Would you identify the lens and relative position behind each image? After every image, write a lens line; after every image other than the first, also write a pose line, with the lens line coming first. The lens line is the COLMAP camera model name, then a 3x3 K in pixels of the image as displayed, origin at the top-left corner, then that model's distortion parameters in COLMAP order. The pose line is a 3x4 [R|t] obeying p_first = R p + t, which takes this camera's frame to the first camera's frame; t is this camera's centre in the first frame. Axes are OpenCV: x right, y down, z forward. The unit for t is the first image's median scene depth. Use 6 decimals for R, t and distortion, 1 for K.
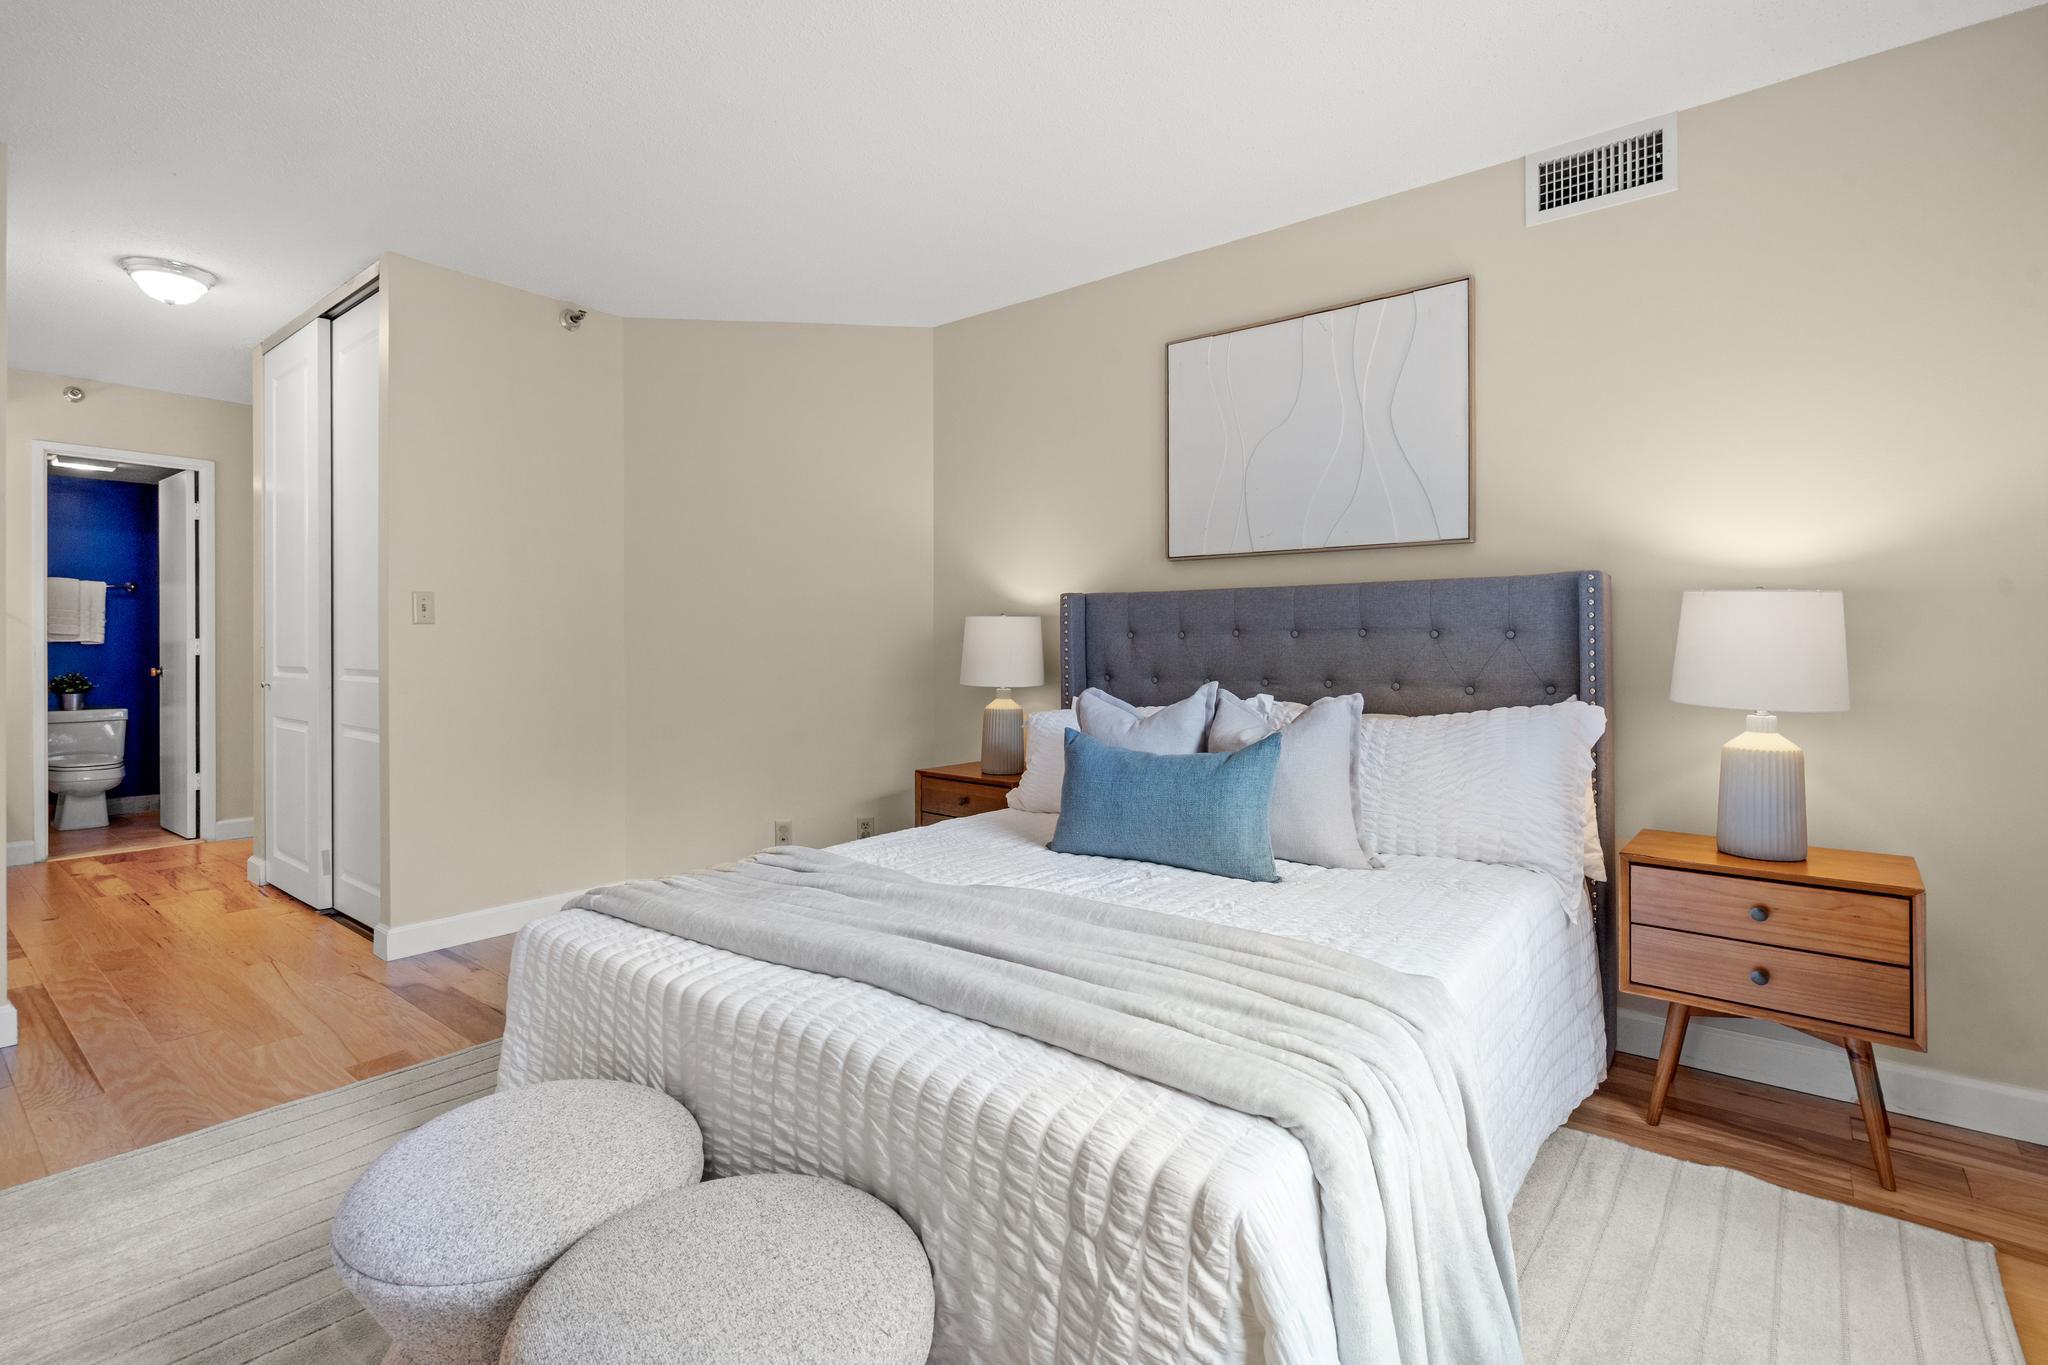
lens RADIAL K [[960.8, 0, 1028.0], [0, 960.8, 632.0], [0, 0, 1]] dist [-0.004132, -0.000559]
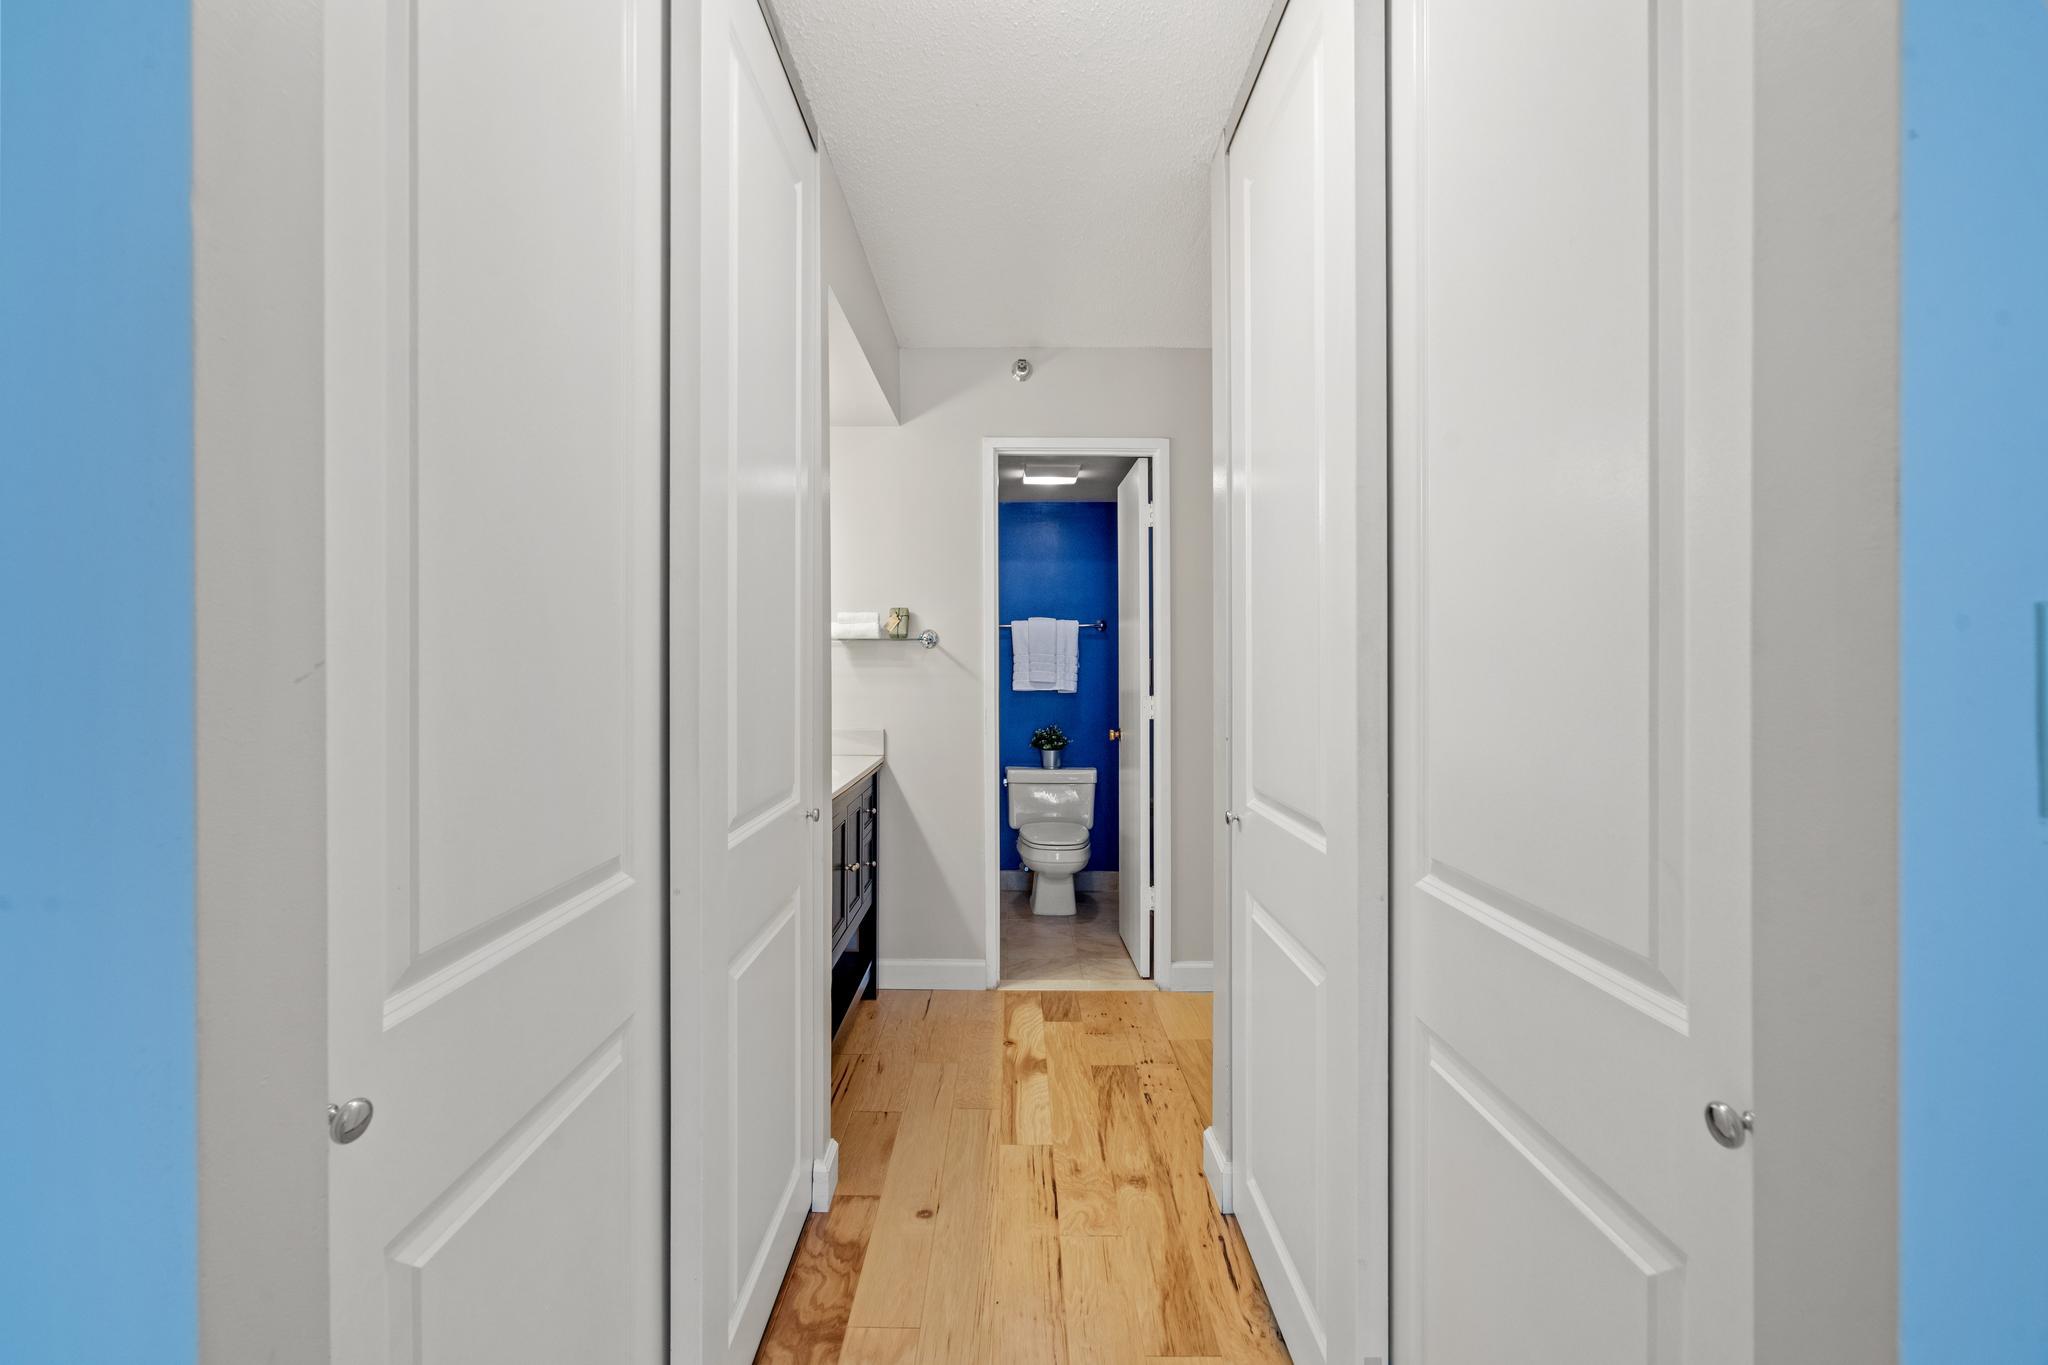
lens RADIAL K [[920.6, 0, 1014.6], [0, 920.6, 662.7], [0, 0, 1]] dist [-0.006427, 0.001022]
pose [[0.623929, 0.002272, -0.781478, -0.397580], [0.000936, 0.999993, 0.003654, -0.020359], [0.781481, -0.003011, 0.623922, 0.494865]]
